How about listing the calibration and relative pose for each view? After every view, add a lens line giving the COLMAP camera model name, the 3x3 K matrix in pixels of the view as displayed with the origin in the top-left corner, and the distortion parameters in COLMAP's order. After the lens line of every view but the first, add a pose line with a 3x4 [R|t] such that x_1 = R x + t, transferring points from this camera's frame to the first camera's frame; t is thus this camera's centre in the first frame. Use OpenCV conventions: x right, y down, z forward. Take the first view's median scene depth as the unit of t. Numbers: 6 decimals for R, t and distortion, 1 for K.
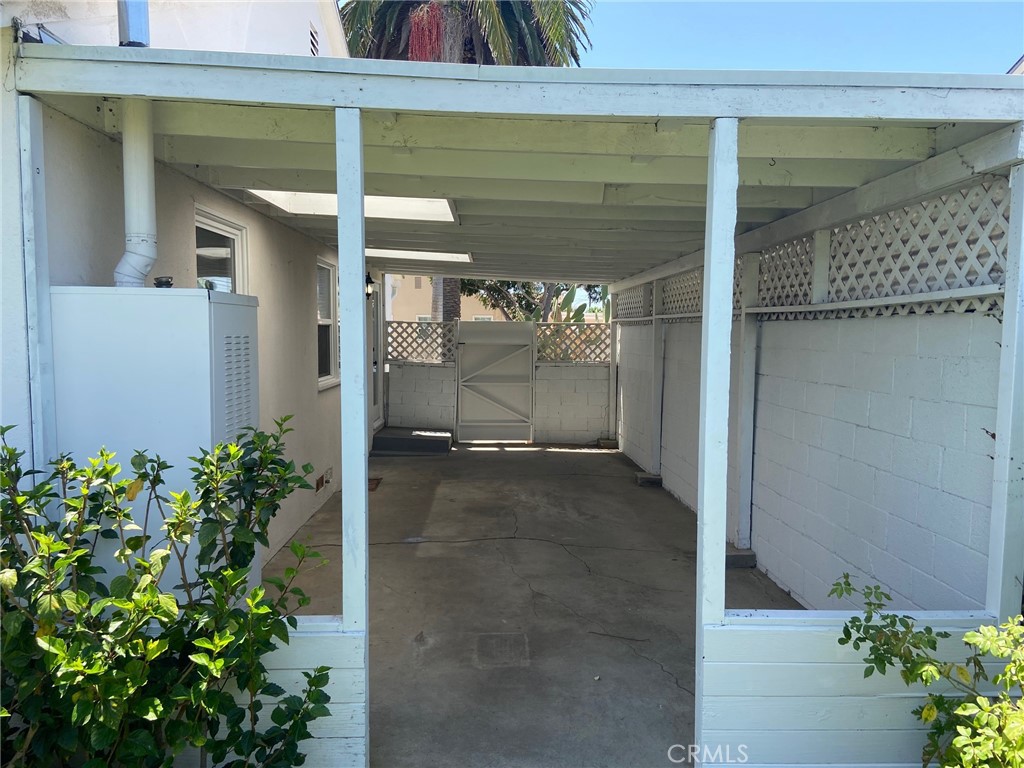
lens RADIAL K [[761.6, 0, 512.0], [0, 761.6, 384.0], [0, 0, 1]] dist [0.124588, -0.157176]
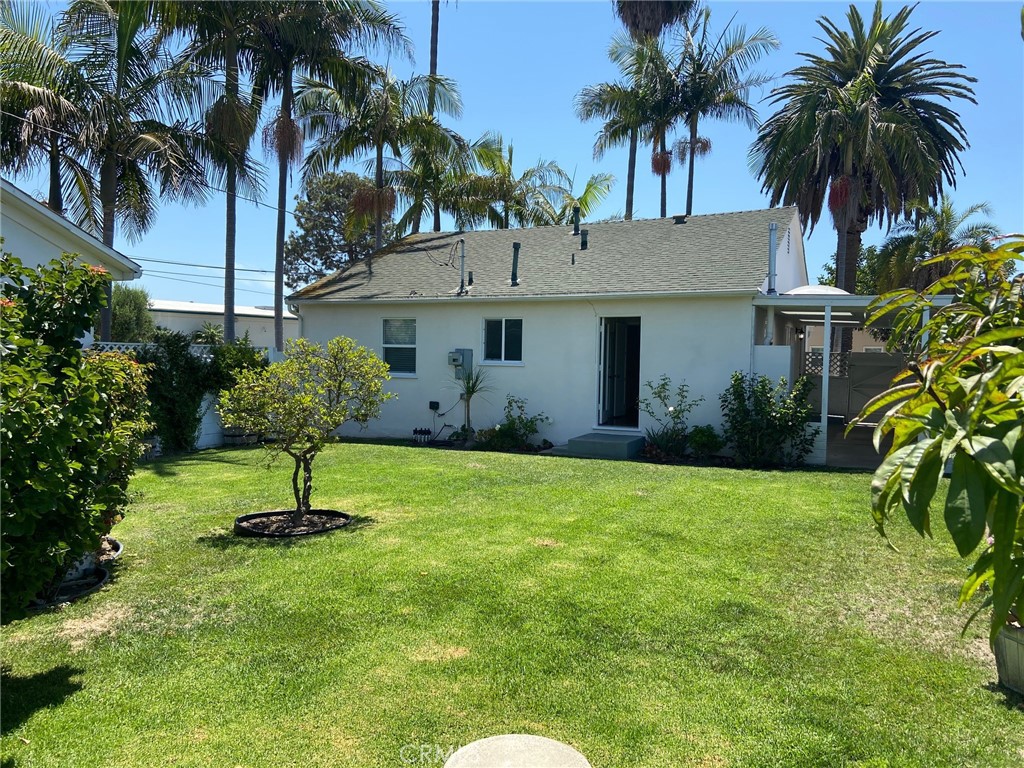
lens RADIAL K [[761.6, 0, 512.0], [0, 761.6, 384.0], [0, 0, 1]] dist [0.124588, -0.157176]
pose [[0.885693, 0.032522, -0.463130, 0.066683], [-0.048199, 0.998594, -0.022053, 0.065680], [0.461762, 0.041854, 0.886016, -0.921402]]
